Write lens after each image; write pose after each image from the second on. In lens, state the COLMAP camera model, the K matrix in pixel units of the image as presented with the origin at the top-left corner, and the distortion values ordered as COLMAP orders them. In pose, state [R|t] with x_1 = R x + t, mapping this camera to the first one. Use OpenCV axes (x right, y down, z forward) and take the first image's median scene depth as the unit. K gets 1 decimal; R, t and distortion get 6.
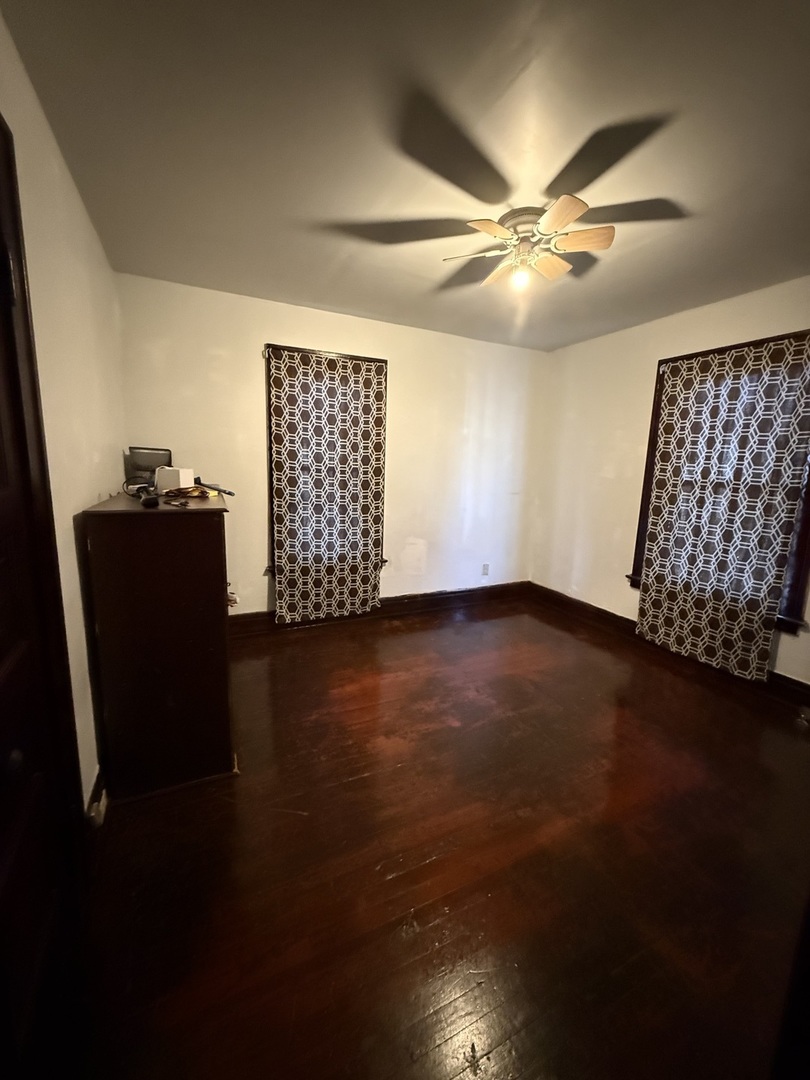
lens RADIAL K [[436.1, 0, 403.2], [0, 436.1, 539.2], [0, 0, 1]] dist [-0.000757, -0.000228]
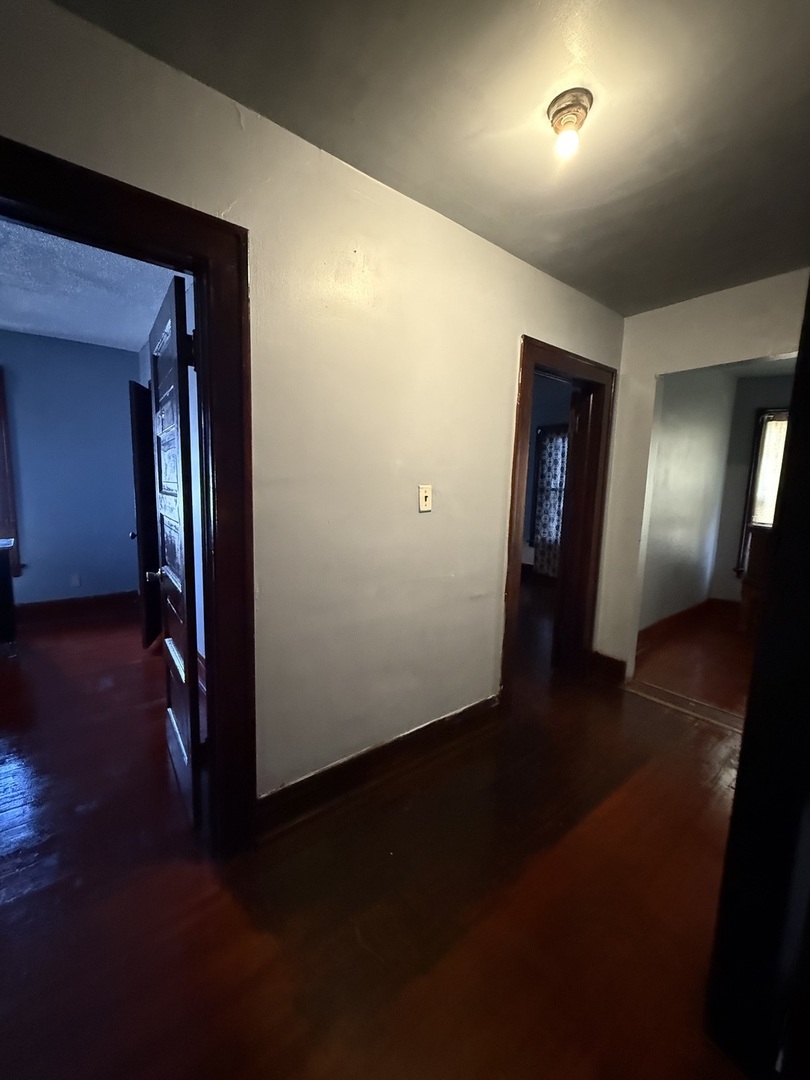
lens RADIAL K [[436.1, 0, 407.8], [0, 436.1, 538.5], [0, 0, 1]] dist [-0.000757, -0.000228]
pose [[0.975817, -0.029586, 0.216576, -0.405393], [0.036565, 0.998931, -0.028290, 0.120222], [-0.215508, 0.035525, 0.975856, -0.738606]]
